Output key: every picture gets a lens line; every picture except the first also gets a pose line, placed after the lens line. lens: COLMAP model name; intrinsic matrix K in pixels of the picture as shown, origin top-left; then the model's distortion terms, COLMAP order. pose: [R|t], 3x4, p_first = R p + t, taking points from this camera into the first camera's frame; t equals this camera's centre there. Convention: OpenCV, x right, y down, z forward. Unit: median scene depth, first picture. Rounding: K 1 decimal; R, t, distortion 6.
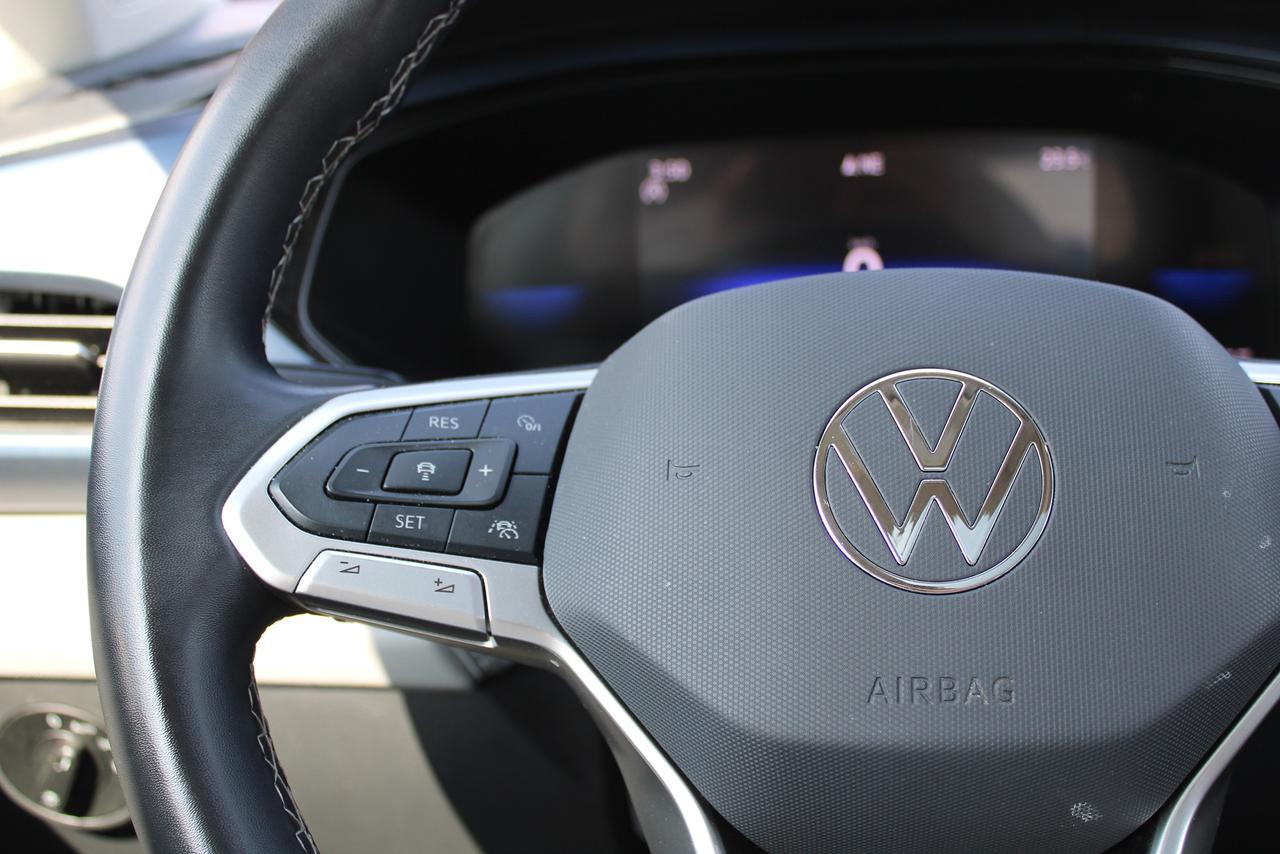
lens RADIAL K [[1559.3, 0, 639.9], [0, 1559.3, 427.1], [0, 0, 1]] dist [-0.071692, 0.000000]
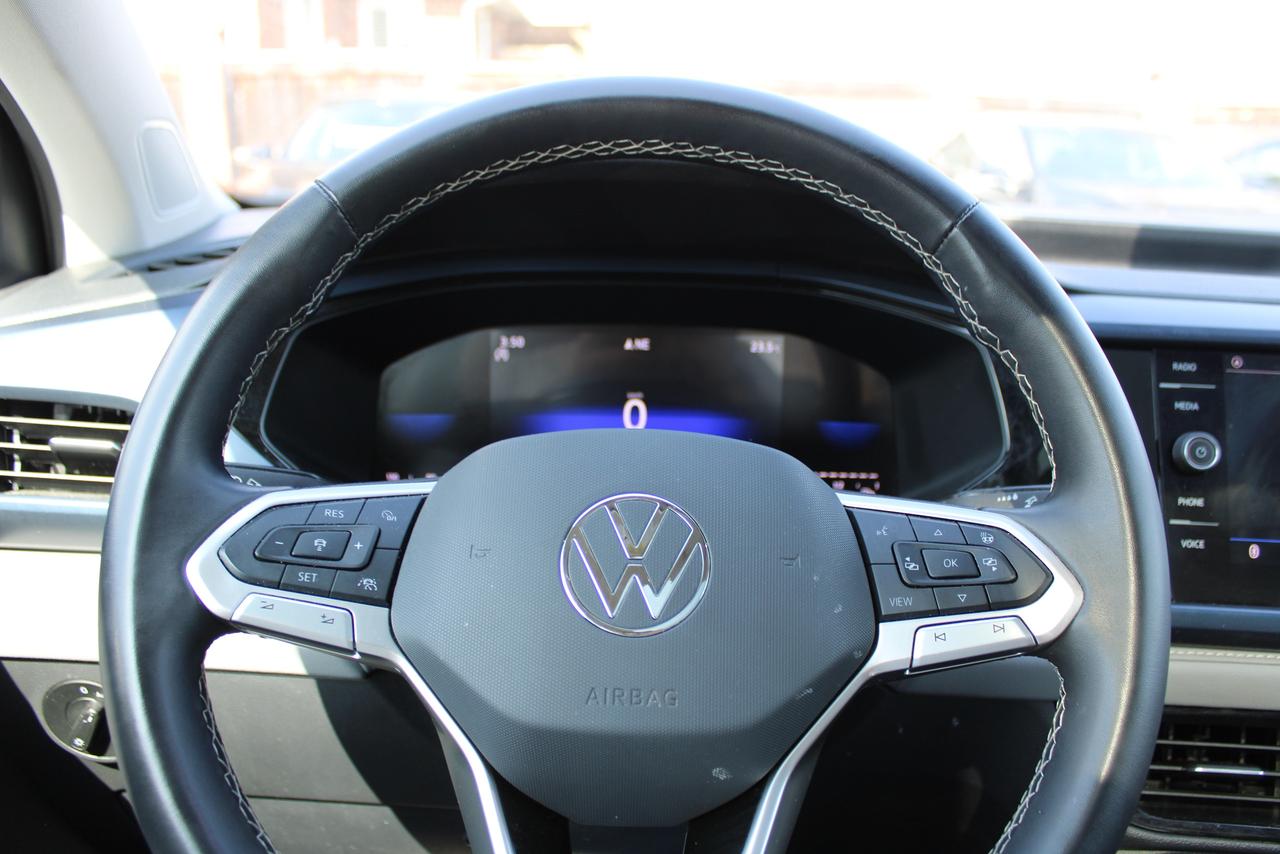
lens RADIAL K [[1061.6, 0, 635.0], [0, 1061.6, 425.9], [0, 0, 1]] dist [-0.164170, 0.130013]
pose [[0.994404, 0.042103, 0.096889, 0.069753], [-0.036401, 0.997542, -0.059880, -0.039004], [-0.099172, 0.056018, 0.993492, -0.081278]]
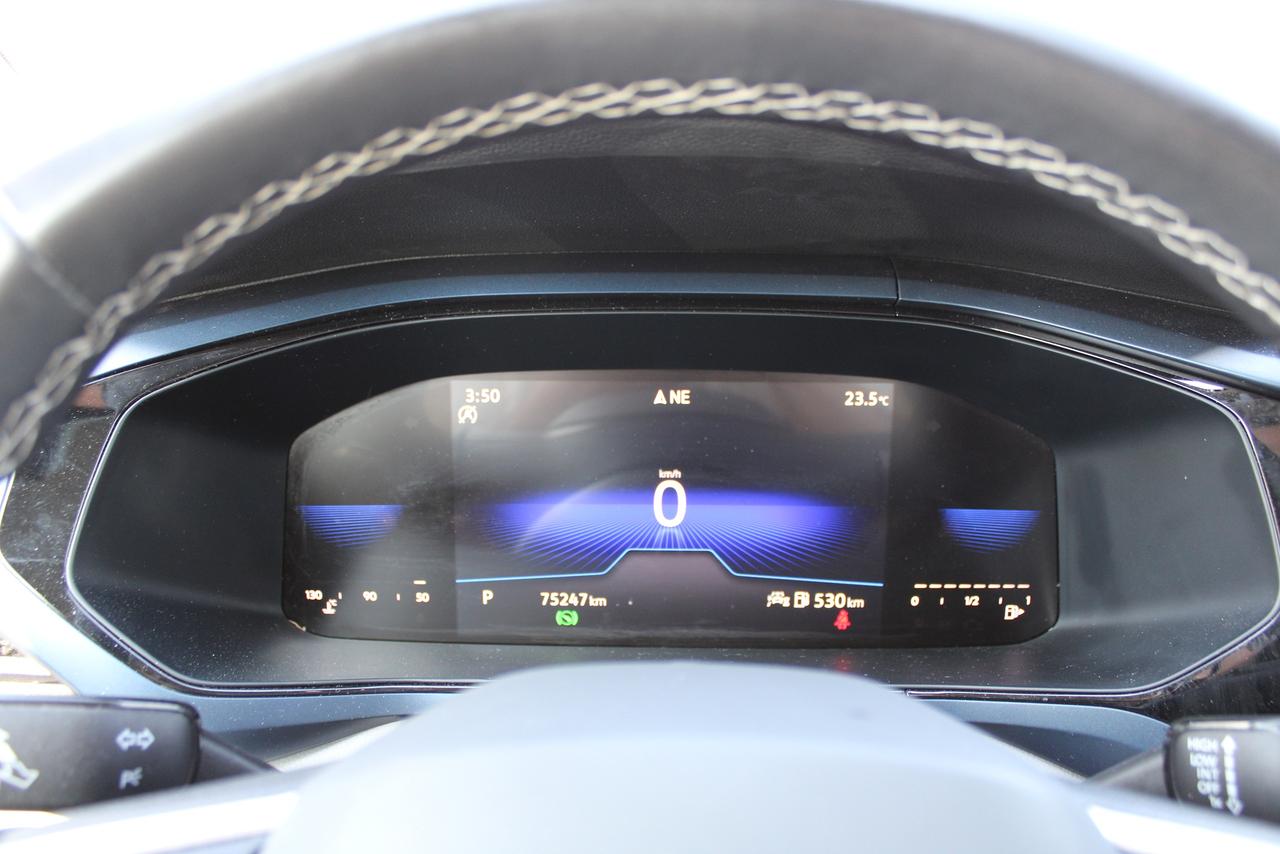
lens RADIAL K [[1061.6, 0, 641.6], [0, 1061.6, 435.0], [0, 0, 1]] dist [-0.164170, 0.130013]
pose [[0.995972, 0.022212, 0.086866, 0.104885], [-0.022222, 0.999753, -0.000851, -0.235276], [-0.086863, -0.001083, 0.996220, 0.502236]]
